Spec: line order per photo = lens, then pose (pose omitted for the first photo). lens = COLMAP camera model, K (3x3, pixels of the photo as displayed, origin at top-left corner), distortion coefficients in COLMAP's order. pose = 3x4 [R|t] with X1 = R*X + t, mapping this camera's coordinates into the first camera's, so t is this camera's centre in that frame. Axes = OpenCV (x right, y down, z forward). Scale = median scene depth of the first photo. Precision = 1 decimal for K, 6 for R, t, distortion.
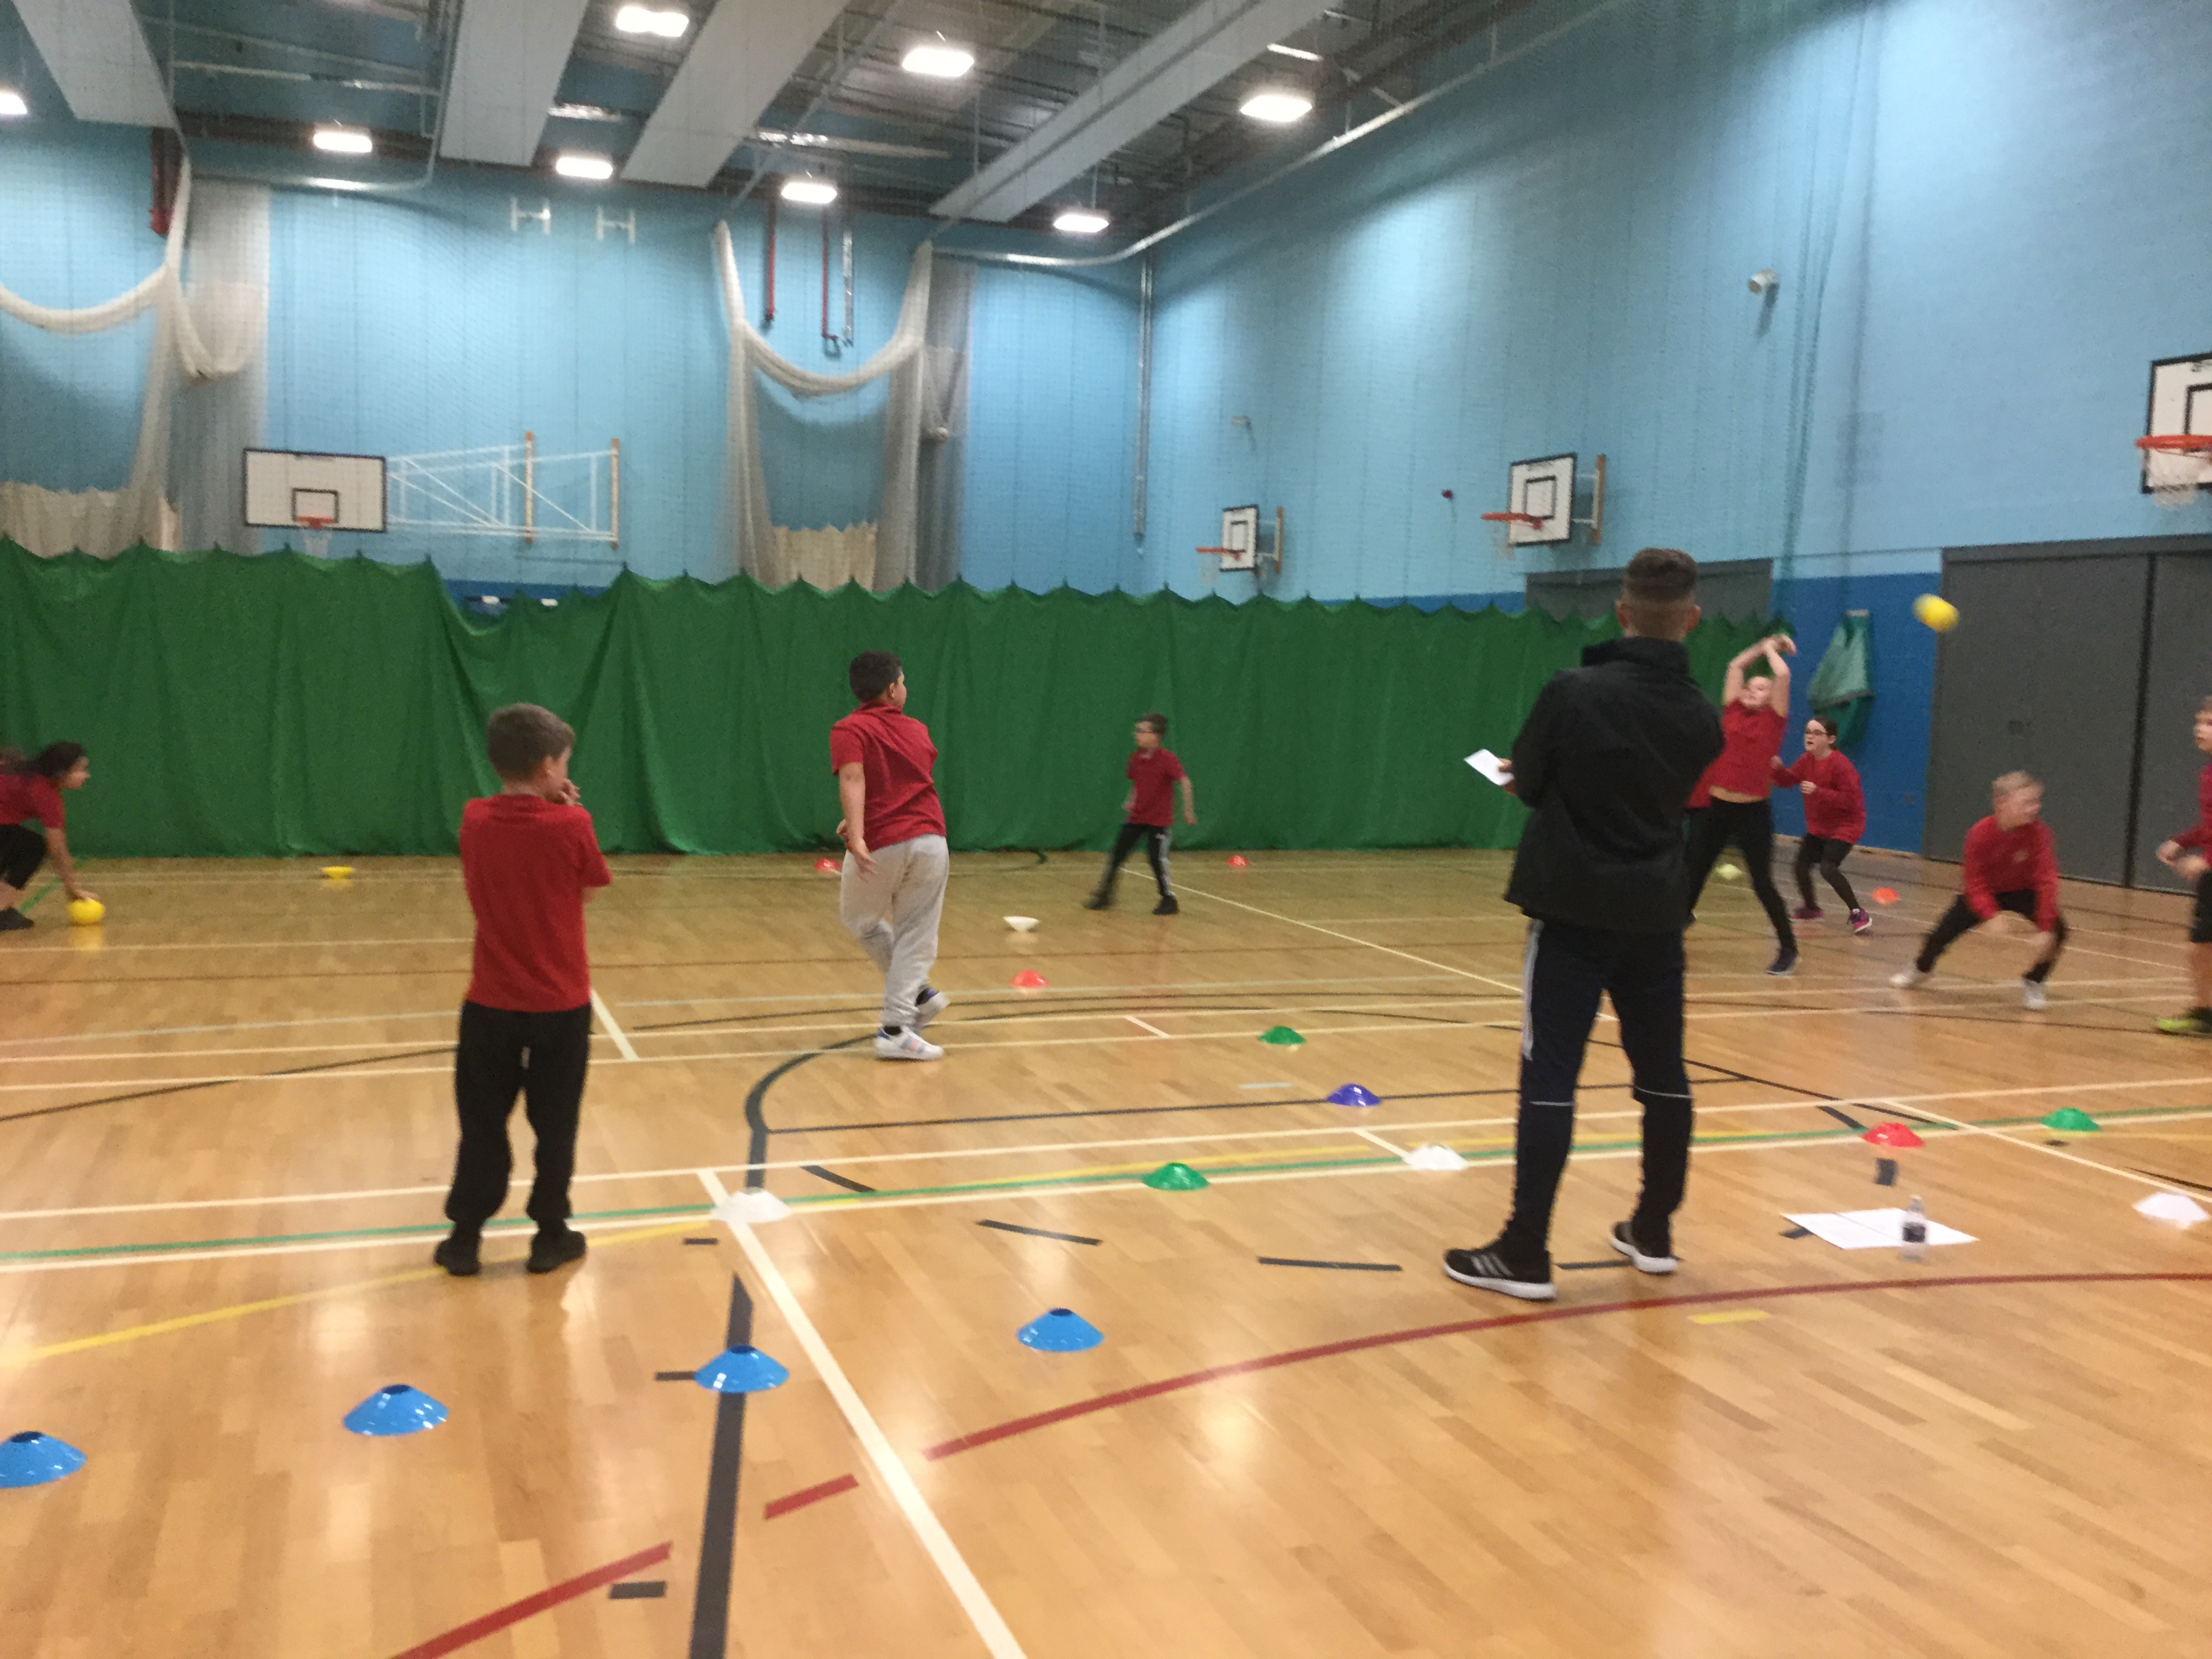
lens RADIAL K [[1971.3, 0, 1101.2], [0, 1971.3, 837.4], [0, 0, 1]] dist [0.123694, -0.232483]
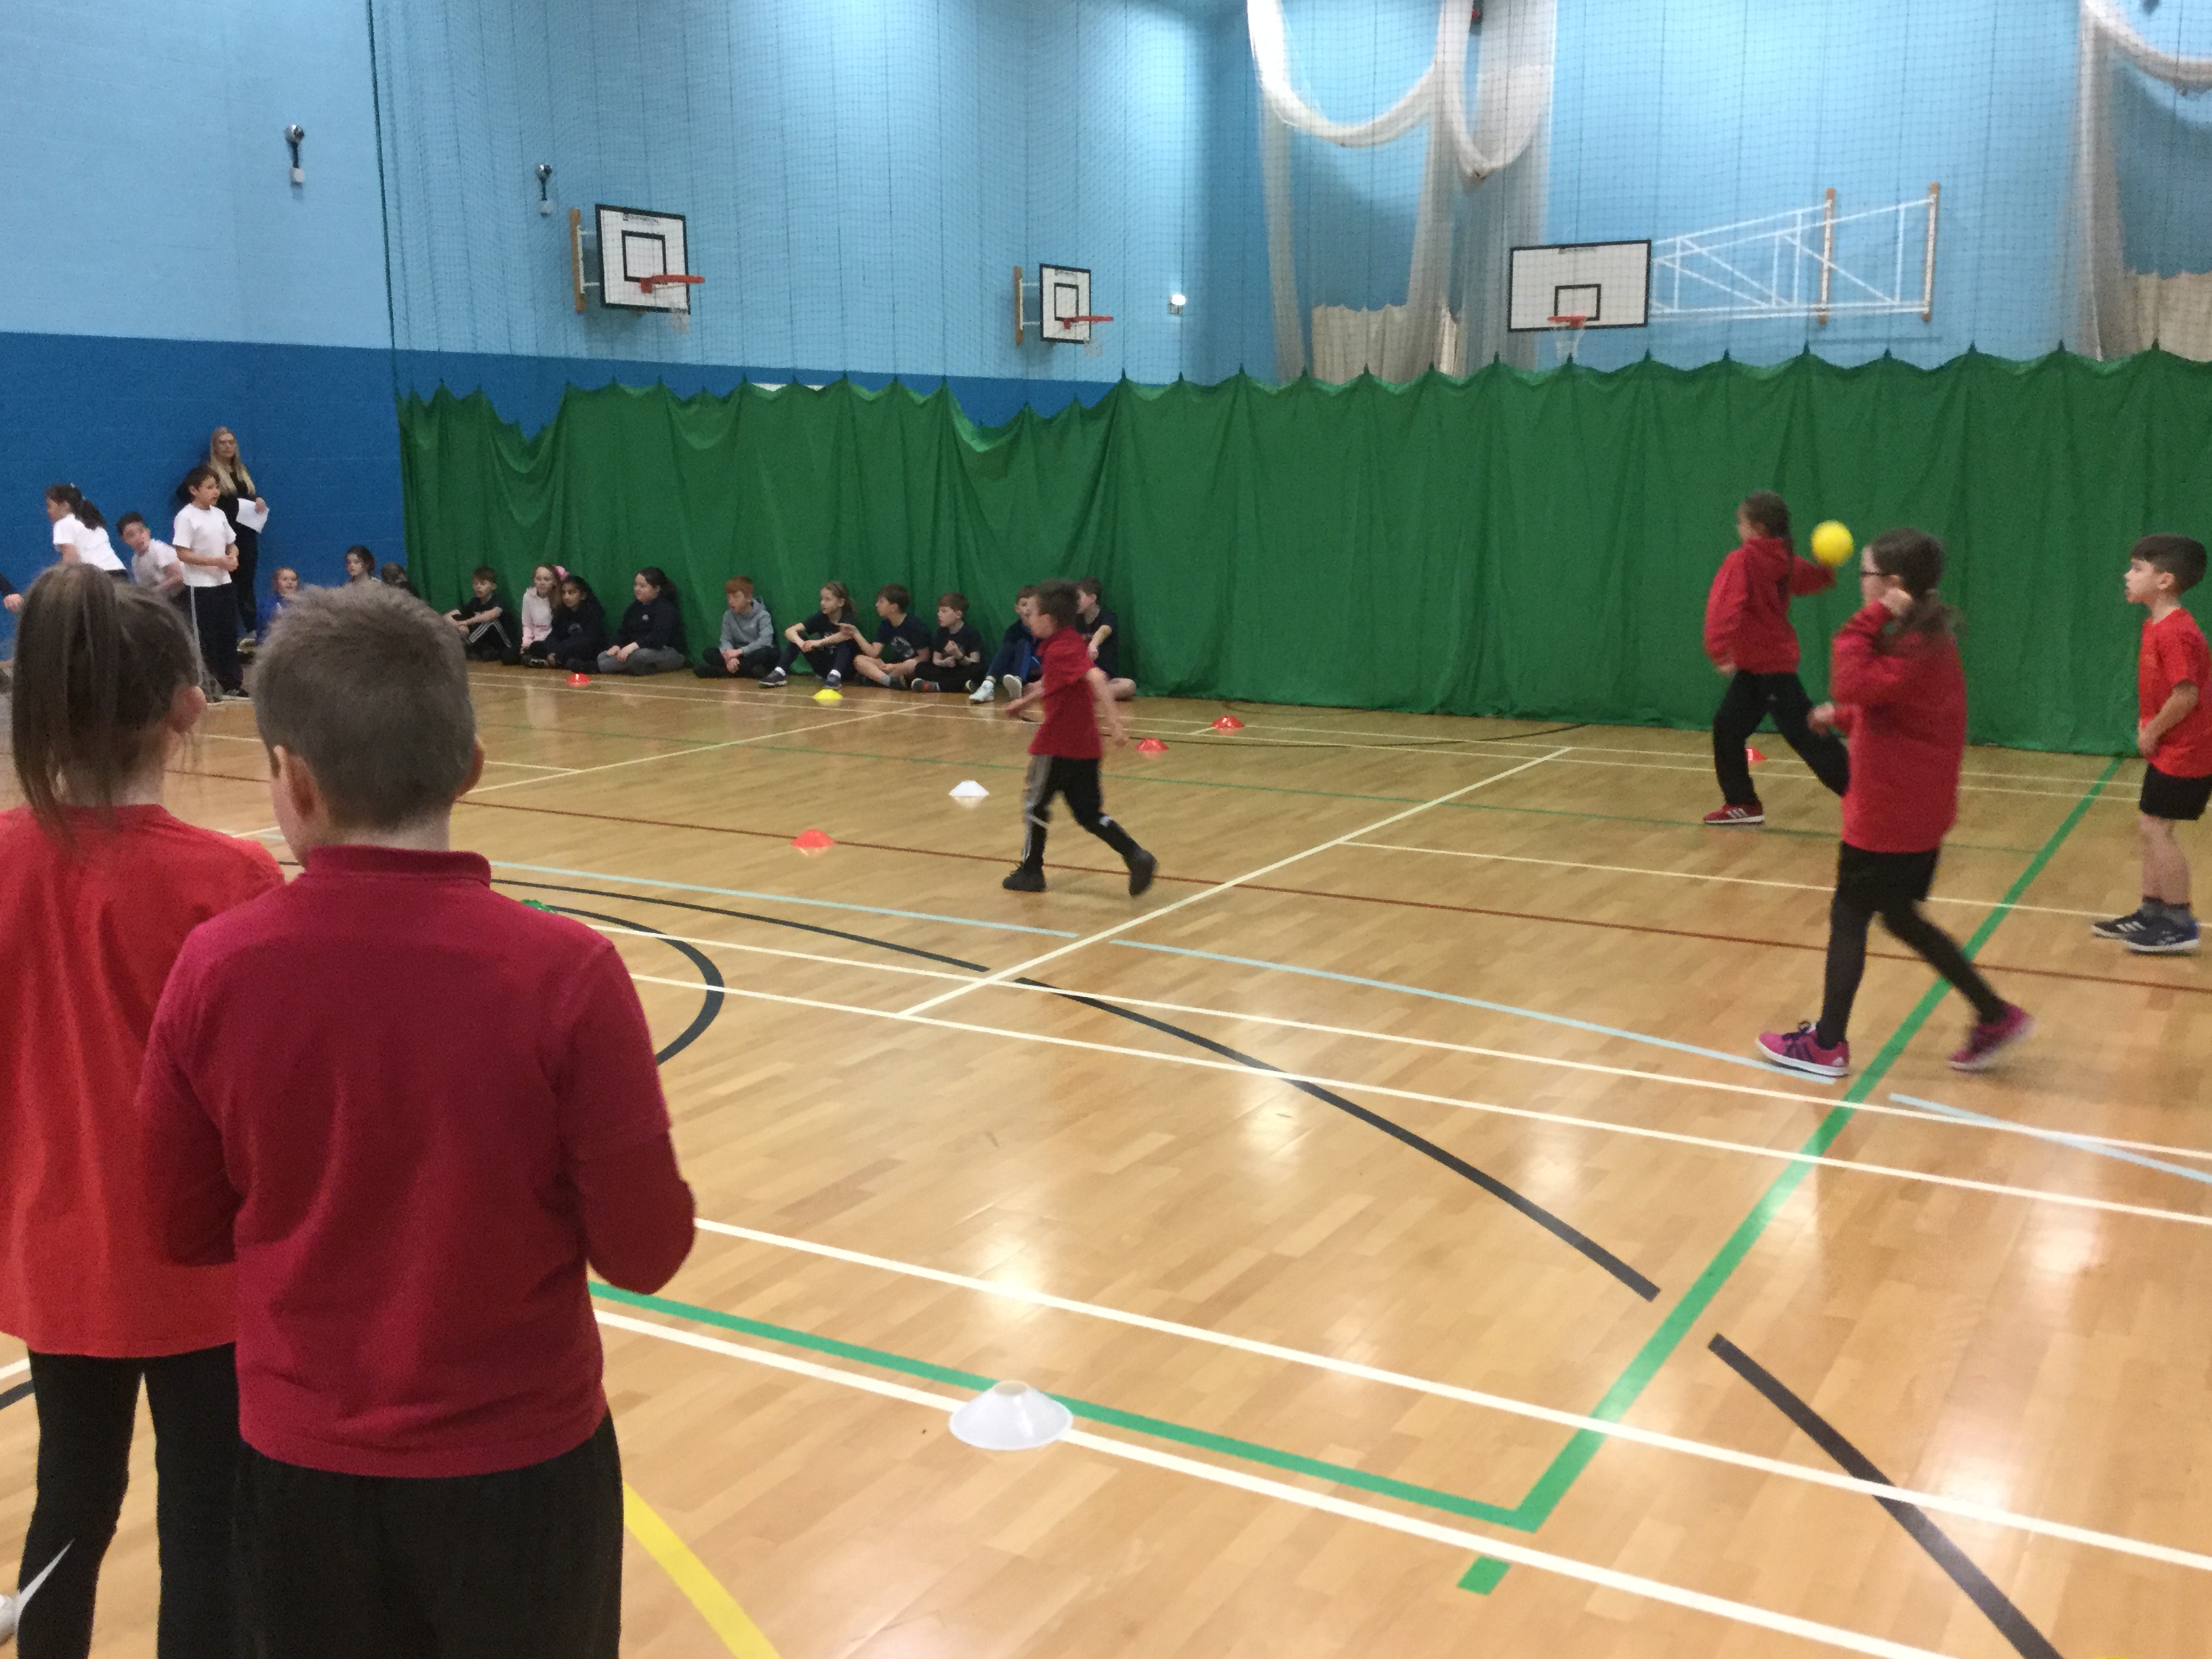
lens RADIAL K [[2158.3, 0, 1109.7], [0, 2158.3, 832.6], [0, 0, 1]] dist [0.153409, -0.312284]
pose [[0.644359, 0.106006, -0.757340, 0.262789], [-0.045174, 0.993893, 0.100682, -0.014659], [0.763388, -0.030664, 0.645212, 0.178475]]
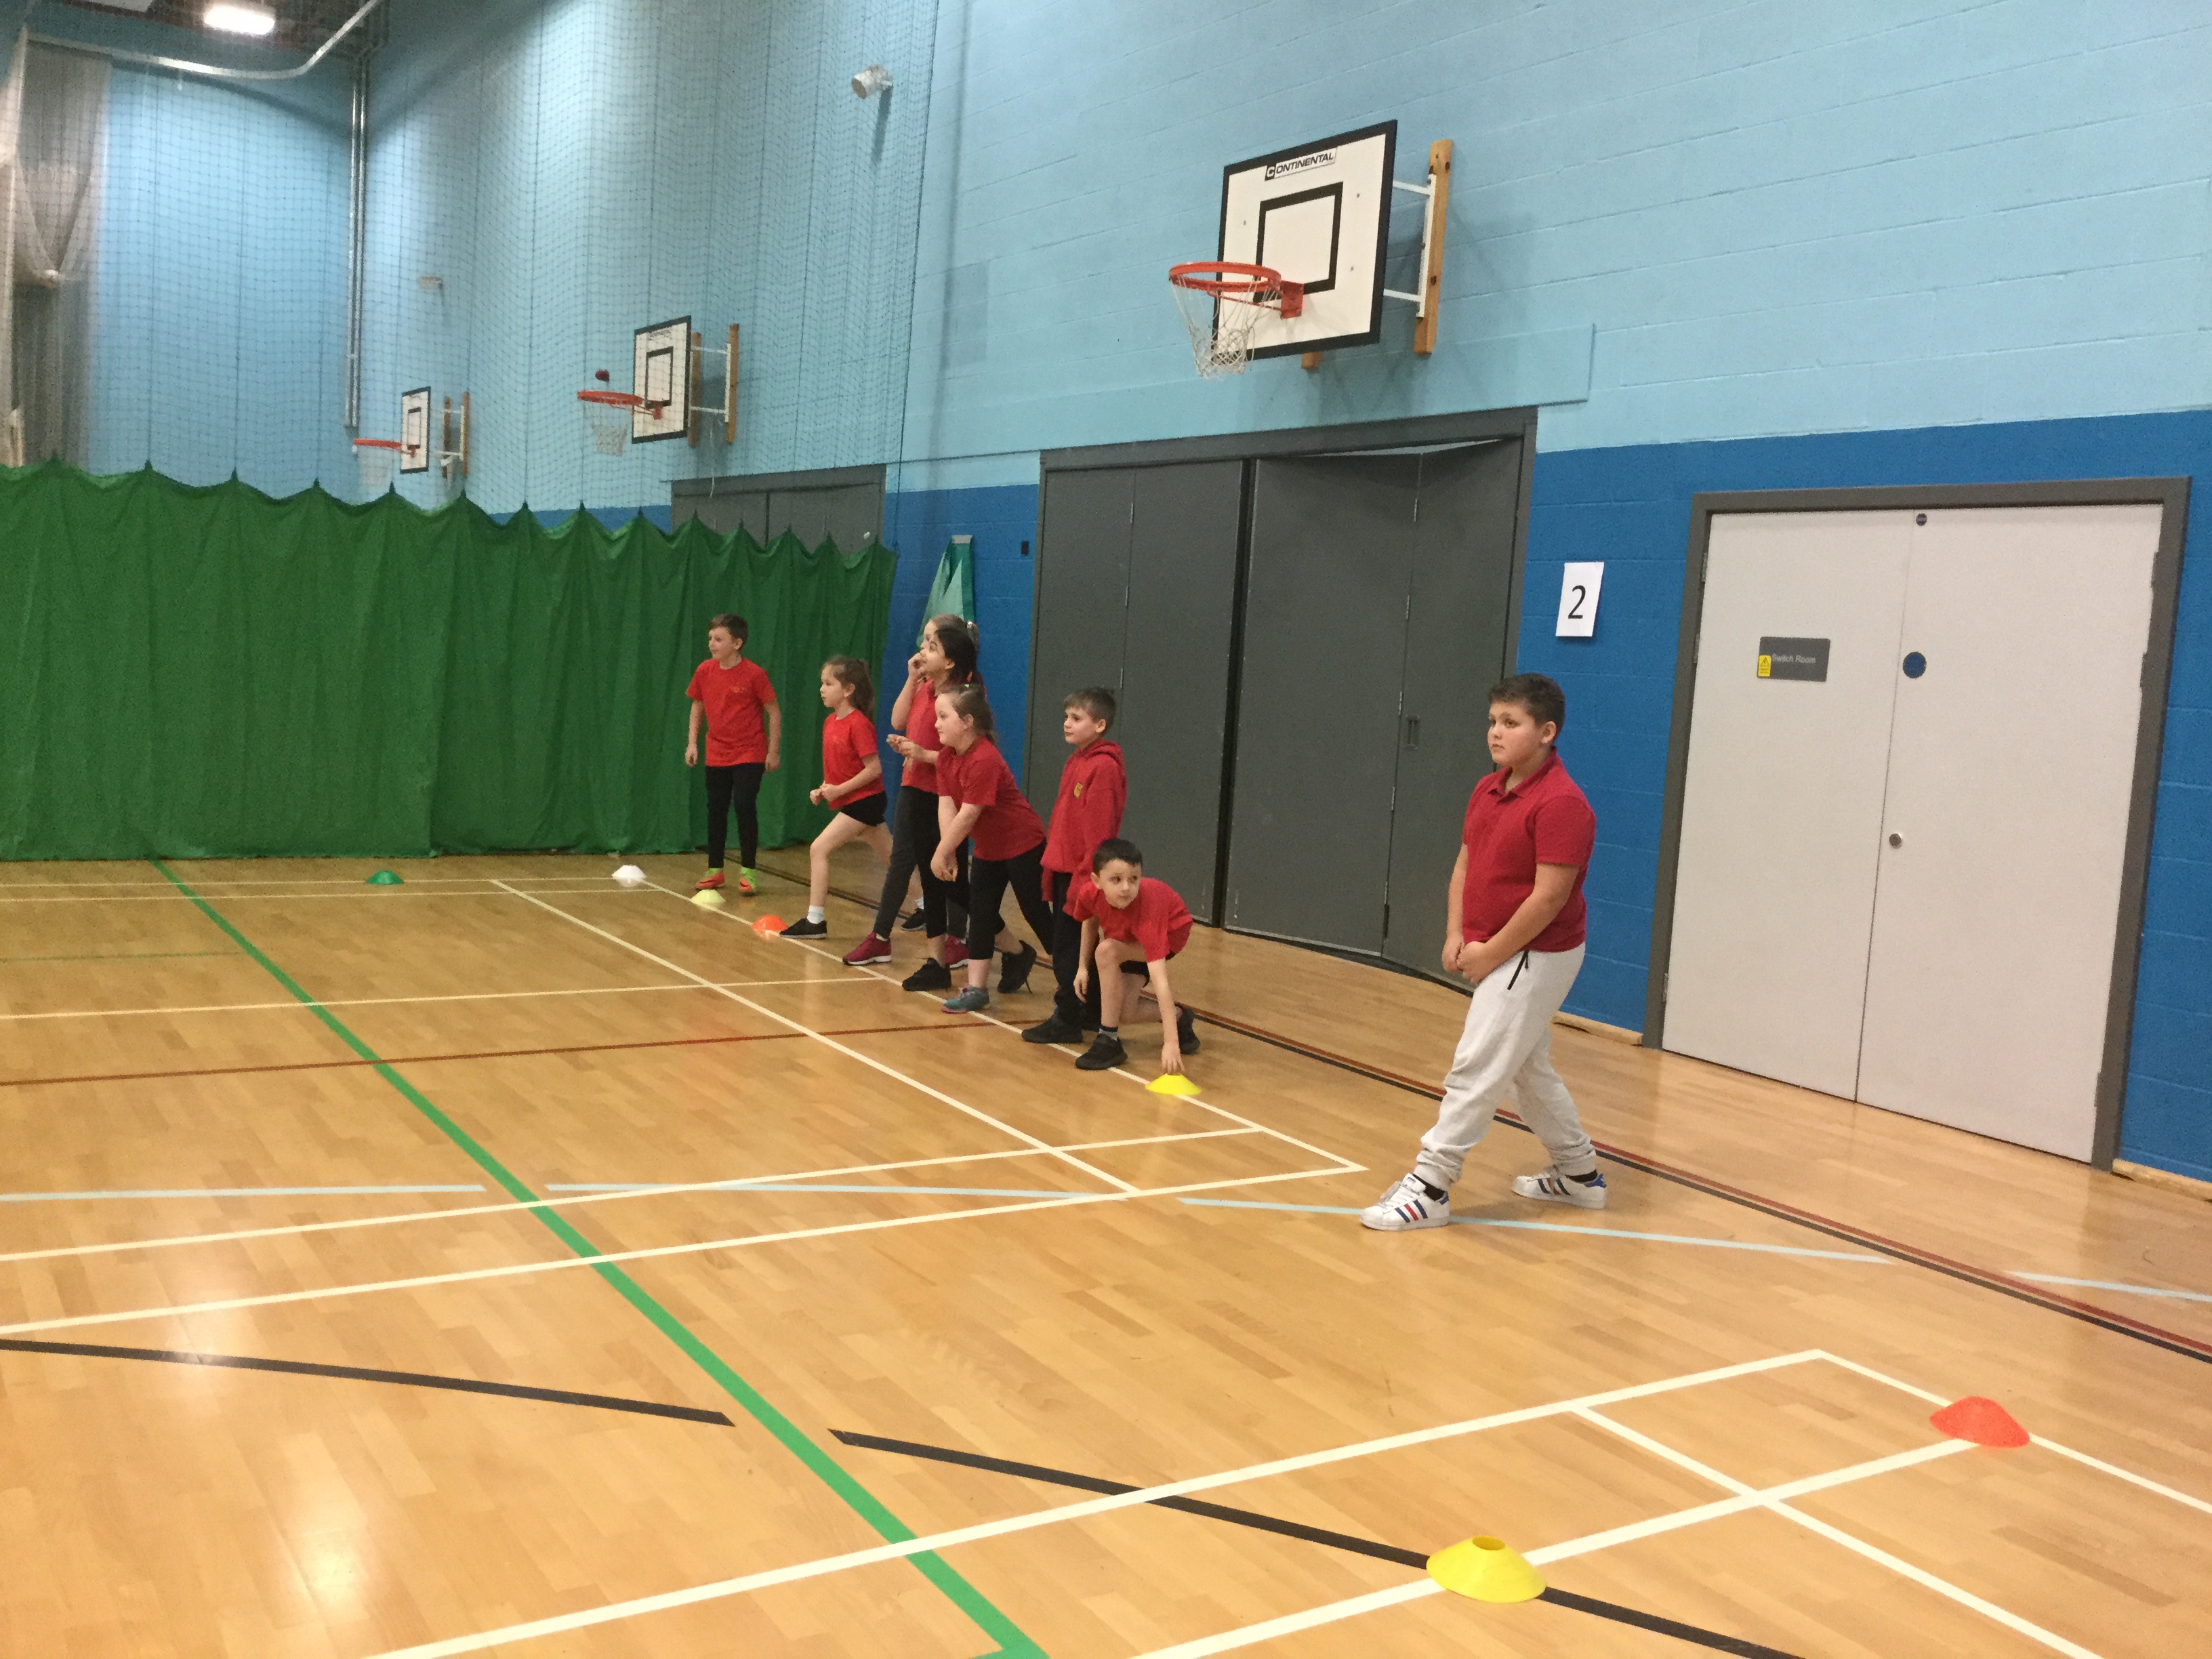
lens RADIAL K [[1971.3, 0, 1101.2], [0, 1971.3, 837.4], [0, 0, 1]] dist [0.123694, -0.232483]
pose [[0.976939, 0.011000, 0.213234, 0.171333], [-0.015836, 0.999654, 0.020985, -0.011239], [-0.212929, -0.023878, 0.976776, 0.169741]]
